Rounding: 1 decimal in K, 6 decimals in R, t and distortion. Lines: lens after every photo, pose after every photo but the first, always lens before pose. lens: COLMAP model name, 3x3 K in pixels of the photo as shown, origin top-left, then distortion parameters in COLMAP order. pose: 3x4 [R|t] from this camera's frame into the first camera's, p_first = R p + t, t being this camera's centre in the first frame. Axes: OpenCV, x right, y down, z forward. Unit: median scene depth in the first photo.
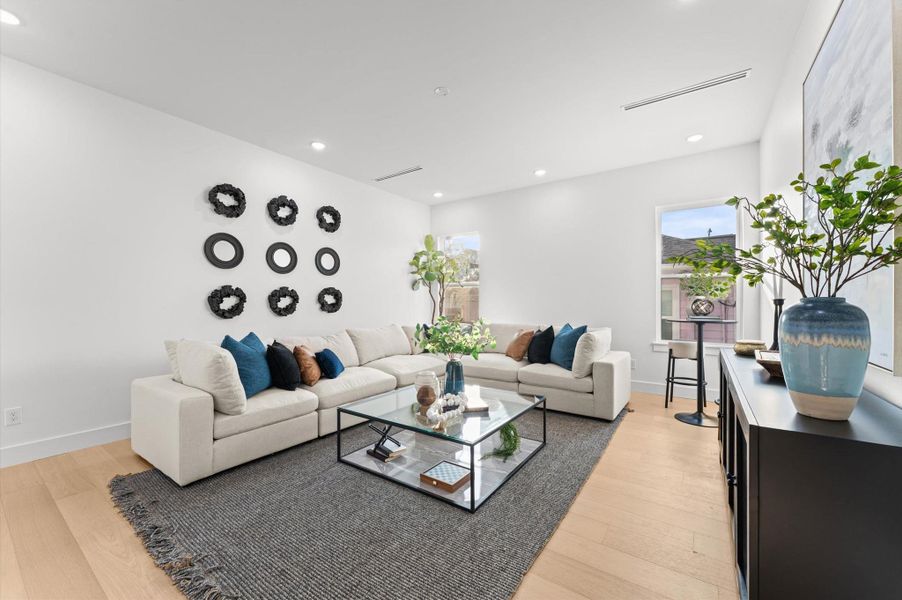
lens RADIAL K [[363.6, 0, 454.3], [0, 363.6, 302.9], [0, 0, 1]] dist [0.001514, -0.000883]
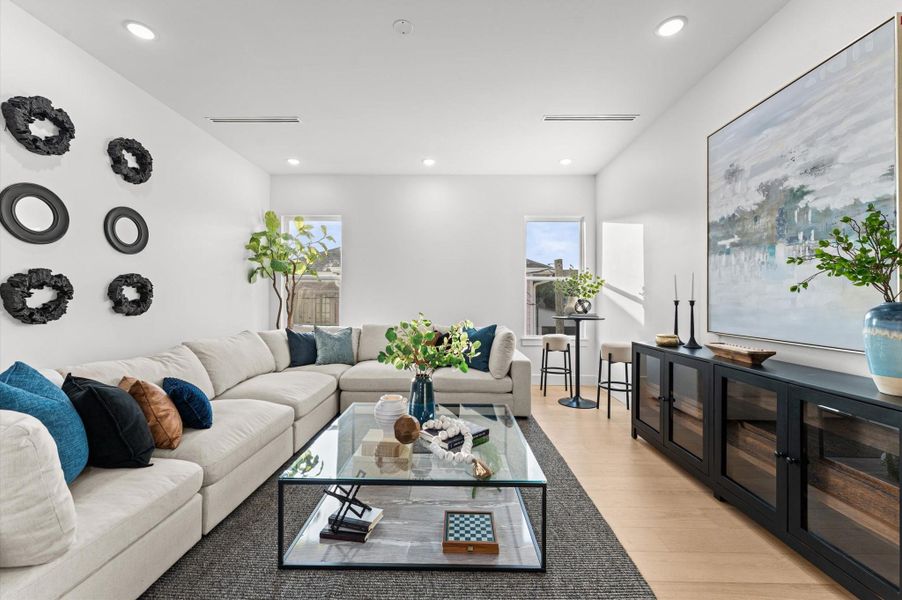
lens RADIAL K [[363.6, 0, 455.9], [0, 363.6, 296.8], [0, 0, 1]] dist [0.001514, -0.000883]
pose [[0.825849, 0.012845, 0.563746, -0.265186], [-0.008113, 0.999908, -0.010899, -0.002339], [-0.563834, 0.004427, 0.825877, 0.218146]]
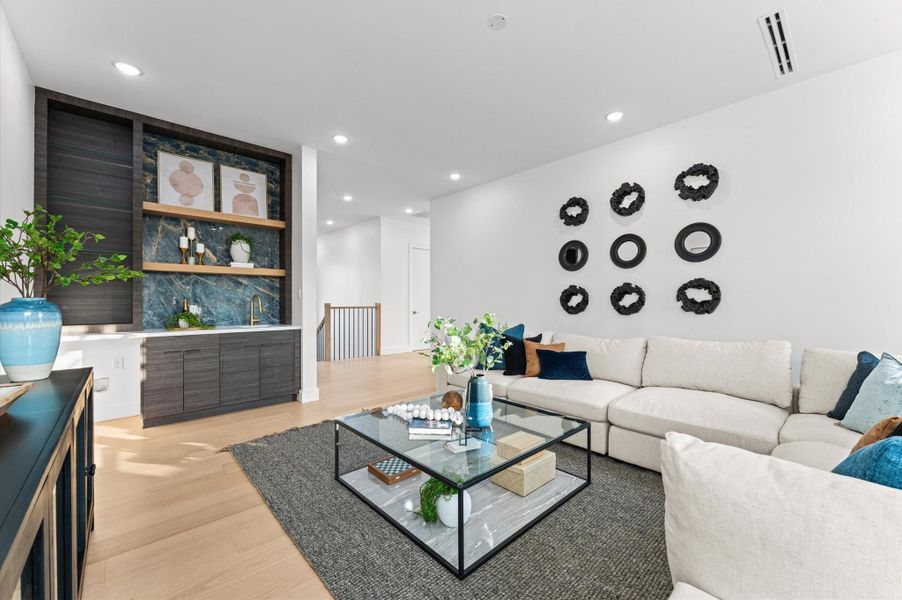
lens RADIAL K [[363.6, 0, 442.8], [0, 363.6, 302.0], [0, 0, 1]] dist [0.001514, -0.000883]
pose [[-0.251851, 0.006606, -0.967743, 0.527102], [0.001645, 0.999978, 0.006398, -0.002488], [0.967765, 0.000019, -0.251857, 0.780416]]
